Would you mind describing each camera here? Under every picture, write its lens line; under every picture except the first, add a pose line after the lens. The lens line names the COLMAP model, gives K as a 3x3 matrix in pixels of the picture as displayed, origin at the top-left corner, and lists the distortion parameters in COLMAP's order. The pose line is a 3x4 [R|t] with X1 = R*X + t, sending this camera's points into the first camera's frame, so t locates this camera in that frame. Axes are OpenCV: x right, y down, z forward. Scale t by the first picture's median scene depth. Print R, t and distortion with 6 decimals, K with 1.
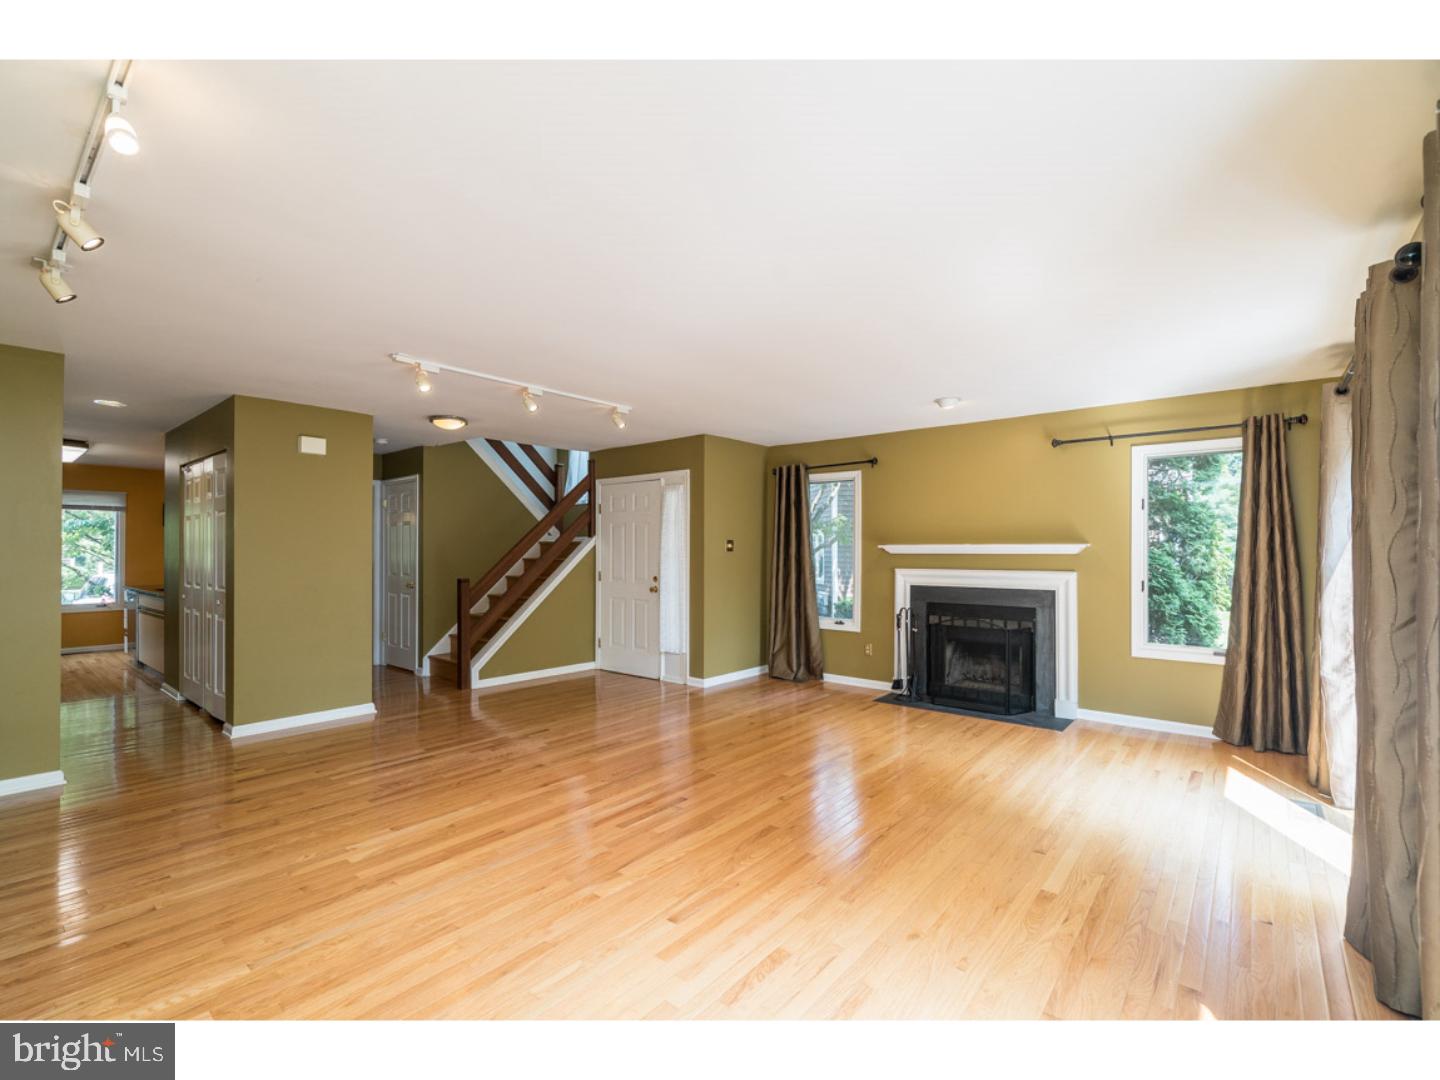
lens RADIAL K [[654.6, 0, 711.8], [0, 654.6, 546.6], [0, 0, 1]] dist [-0.010757, 0.000157]
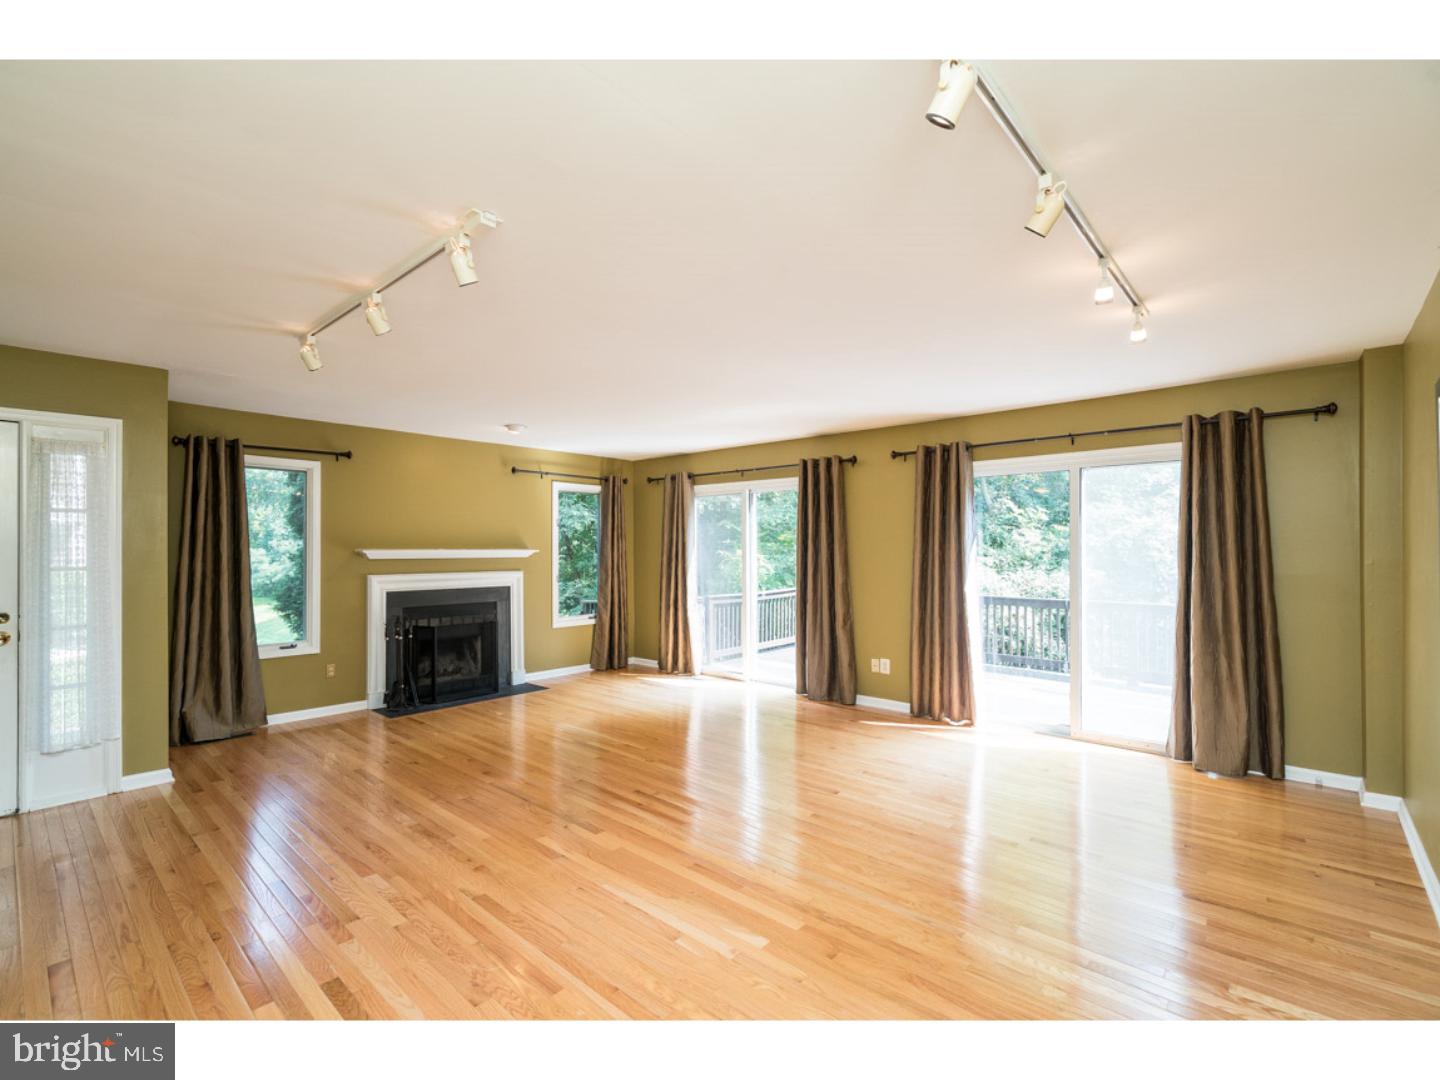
lens RADIAL K [[654.6, 0, 729.3], [0, 654.6, 541.5], [0, 0, 1]] dist [-0.010757, 0.000157]
pose [[0.013240, 0.010471, 0.999858, -0.810582], [-0.004441, 0.999936, -0.010413, -0.008782], [-0.999902, -0.004303, 0.013285, 0.608053]]
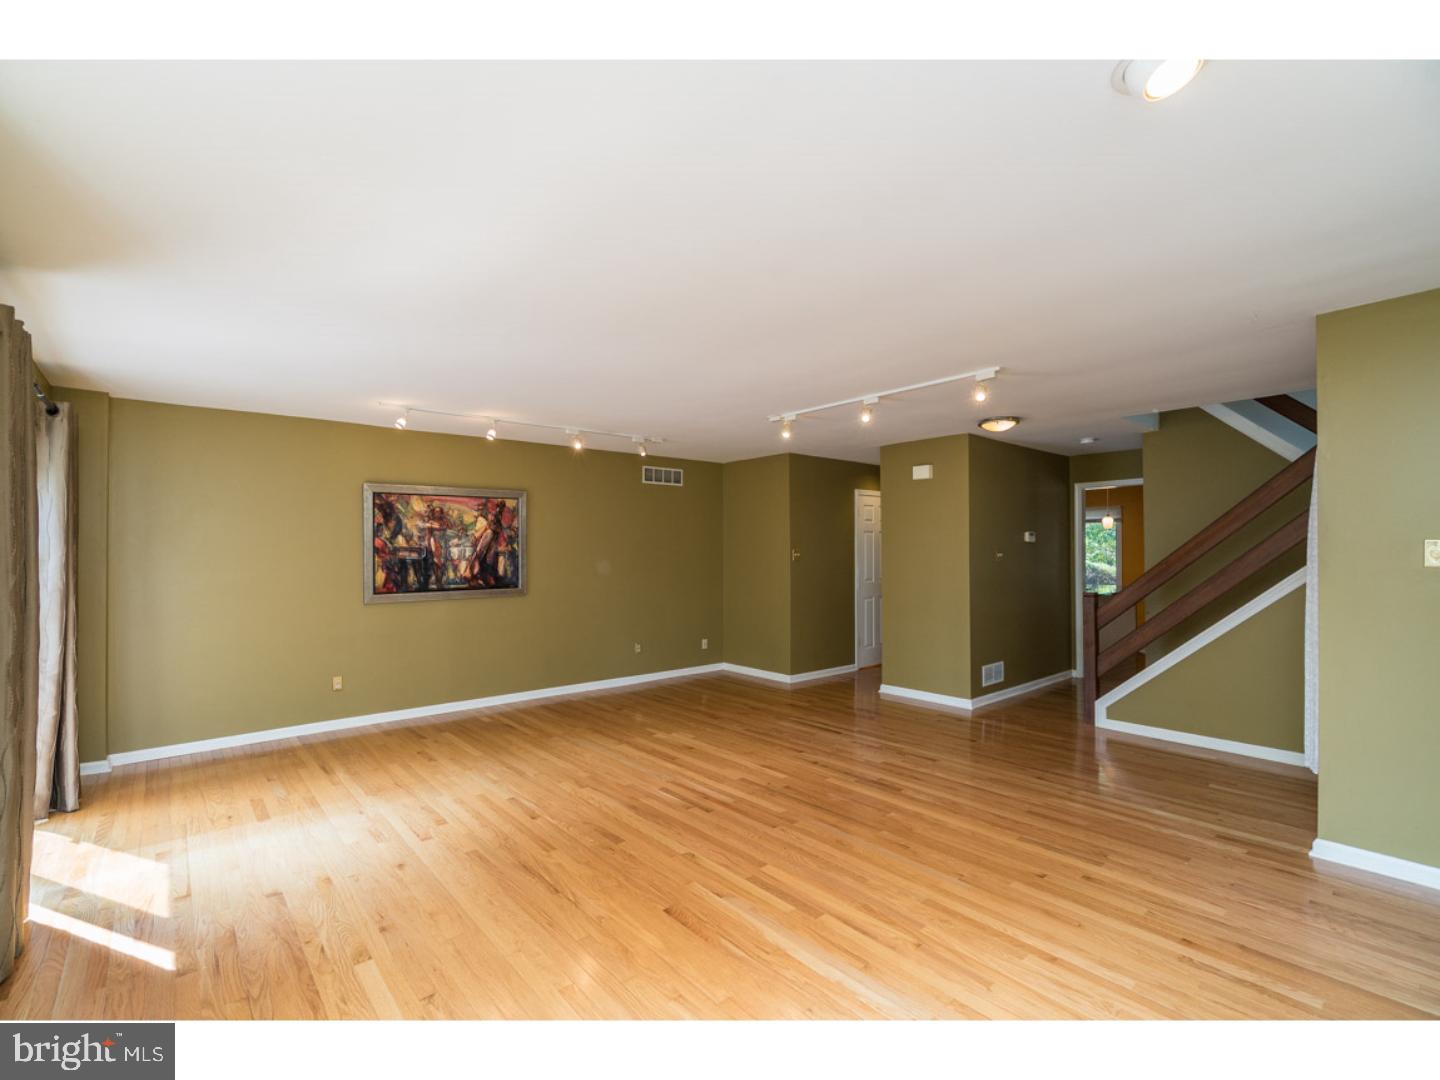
lens RADIAL K [[654.6, 0, 709.0], [0, 654.6, 545.4], [0, 0, 1]] dist [-0.010757, 0.000157]
pose [[-0.176883, -0.009277, -0.984188, 0.691380], [0.008284, 0.999906, -0.010914, -0.008125], [0.984197, -0.010083, -0.176790, 0.859585]]
